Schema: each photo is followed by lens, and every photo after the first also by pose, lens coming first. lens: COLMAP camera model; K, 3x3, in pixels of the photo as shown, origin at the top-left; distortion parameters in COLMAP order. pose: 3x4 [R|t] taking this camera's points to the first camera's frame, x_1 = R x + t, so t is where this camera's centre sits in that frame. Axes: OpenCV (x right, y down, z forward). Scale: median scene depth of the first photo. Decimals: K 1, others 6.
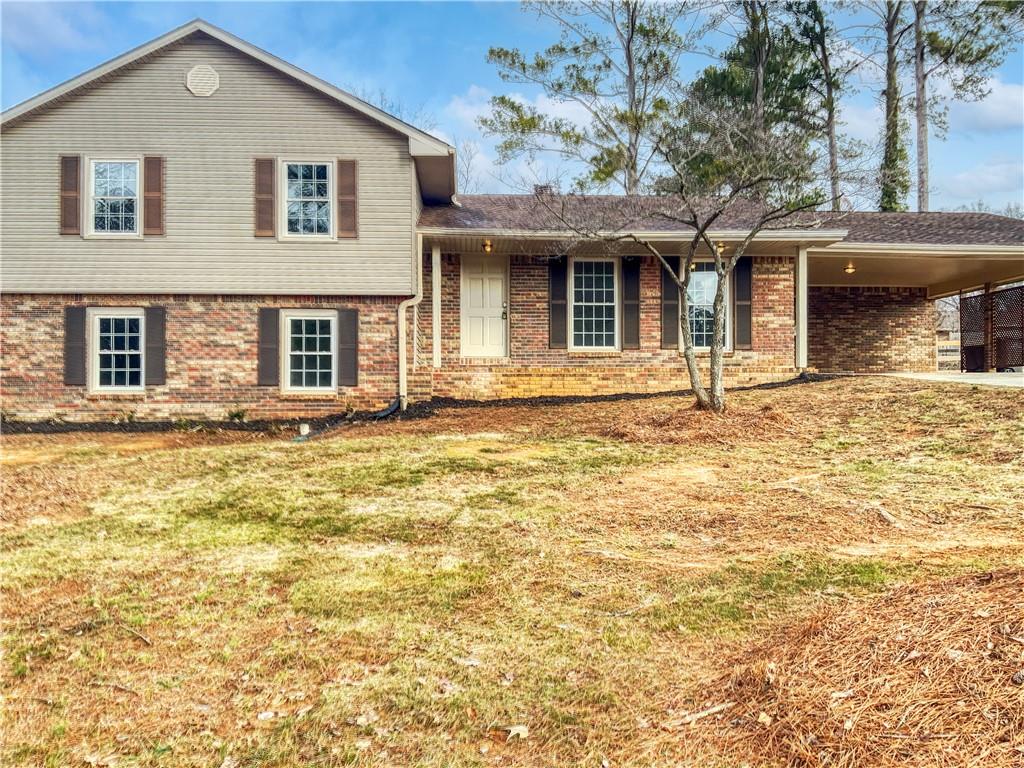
lens RADIAL K [[878.1, 0, 512.0], [0, 878.1, 384.0], [0, 0, 1]] dist [0.107819, -0.288195]
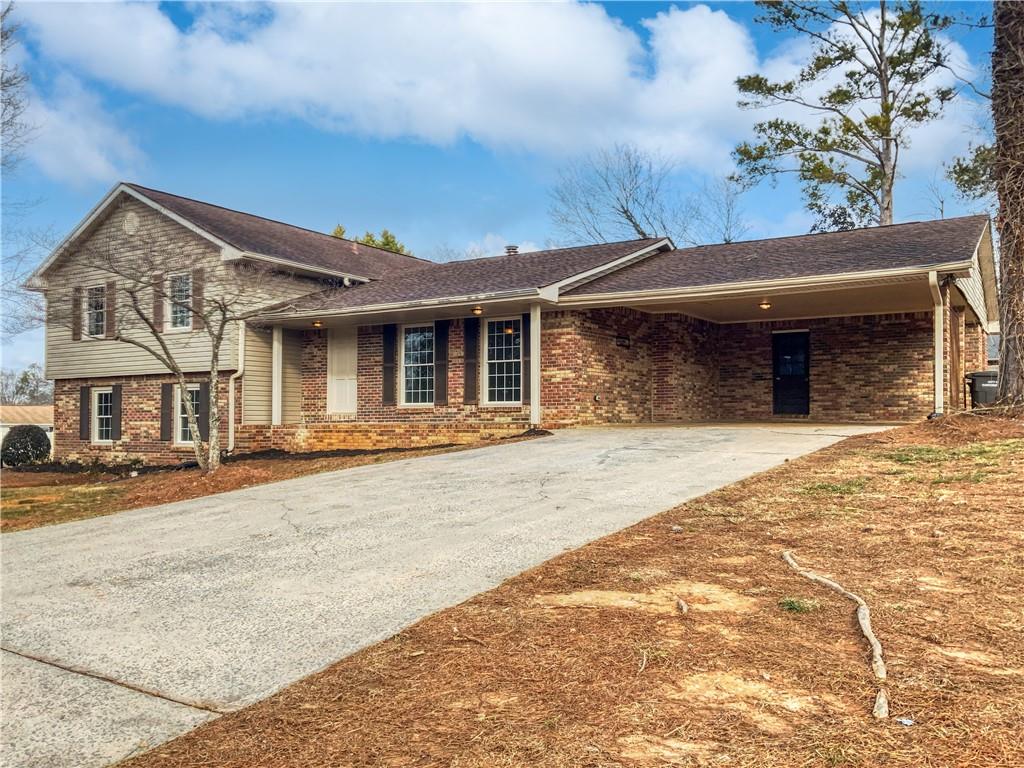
lens RADIAL K [[878.1, 0, 512.0], [0, 878.1, 384.0], [0, 0, 1]] dist [0.107819, -0.288195]
pose [[0.823480, -0.027838, -0.566663, 0.892017], [0.013795, 0.999483, -0.029053, -0.035651], [0.567178, 0.016107, 0.823438, 0.162605]]
